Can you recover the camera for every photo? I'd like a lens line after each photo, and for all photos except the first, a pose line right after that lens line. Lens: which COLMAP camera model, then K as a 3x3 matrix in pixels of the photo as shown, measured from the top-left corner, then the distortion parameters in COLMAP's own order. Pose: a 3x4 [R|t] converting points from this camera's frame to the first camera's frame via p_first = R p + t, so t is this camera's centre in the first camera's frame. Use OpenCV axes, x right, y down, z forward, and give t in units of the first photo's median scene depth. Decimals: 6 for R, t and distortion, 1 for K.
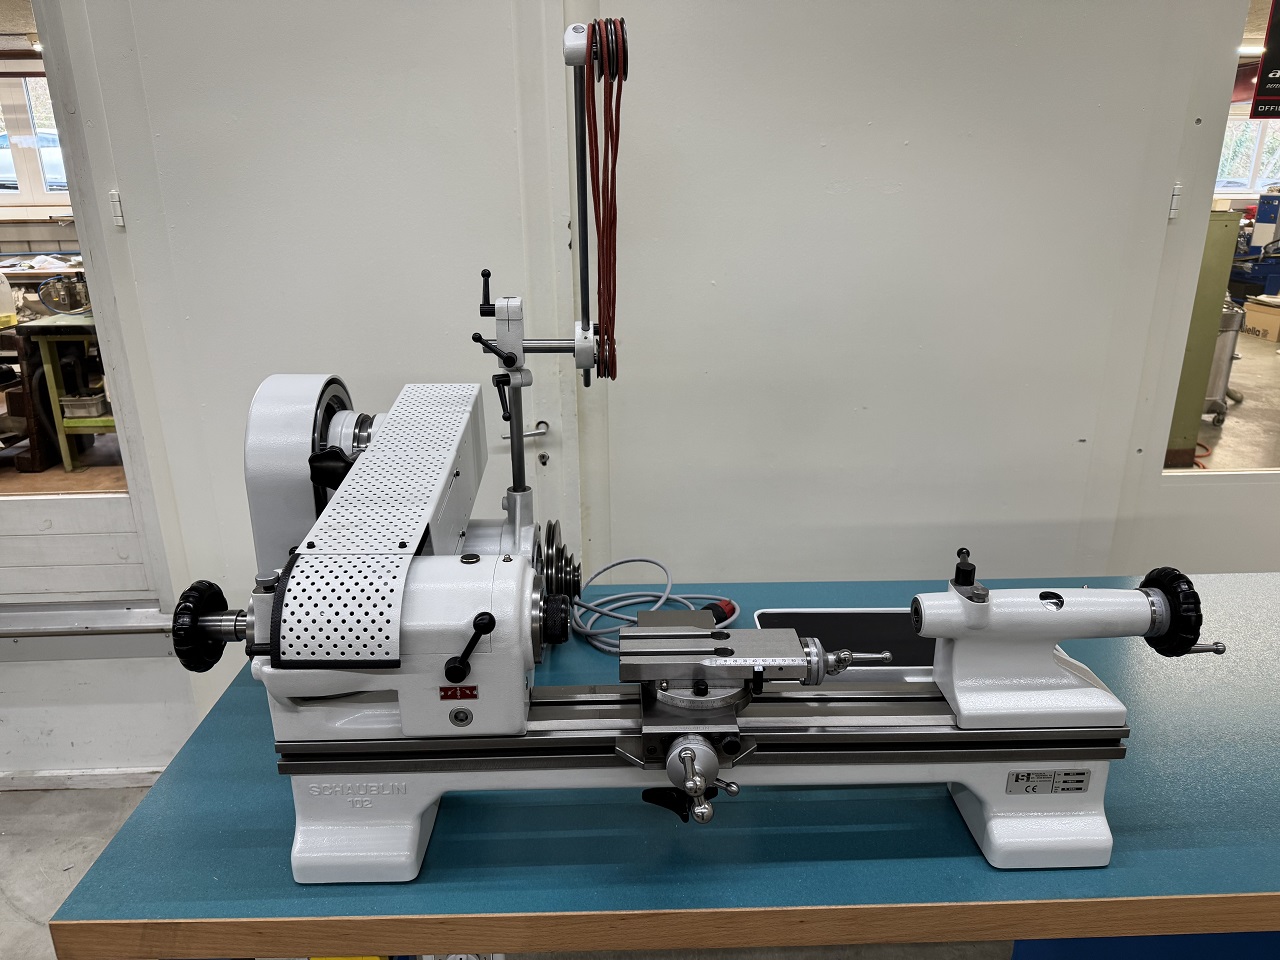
lens RADIAL K [[909.9, 0, 637.5], [0, 909.9, 475.4], [0, 0, 1]] dist [0.017807, -0.021786]
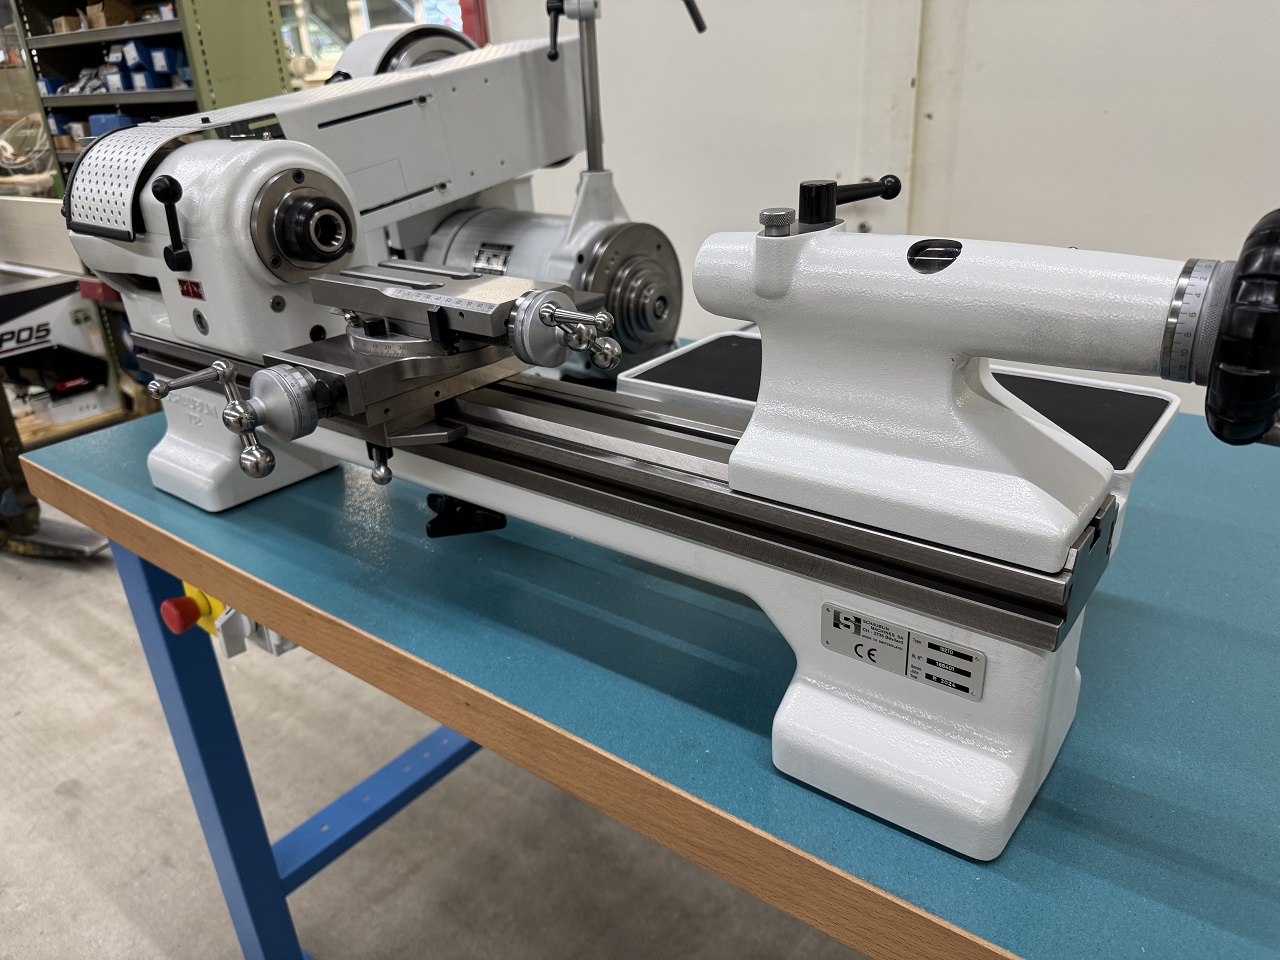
lens RADIAL K [[909.9, 0, 640.4], [0, 909.9, 482.2], [0, 0, 1]] dist [0.017807, -0.021786]
pose [[0.775870, 0.231767, -0.586779, 0.611354], [-0.148325, 0.971018, 0.187412, 0.178038], [0.613210, -0.058374, 0.787761, 0.537635]]
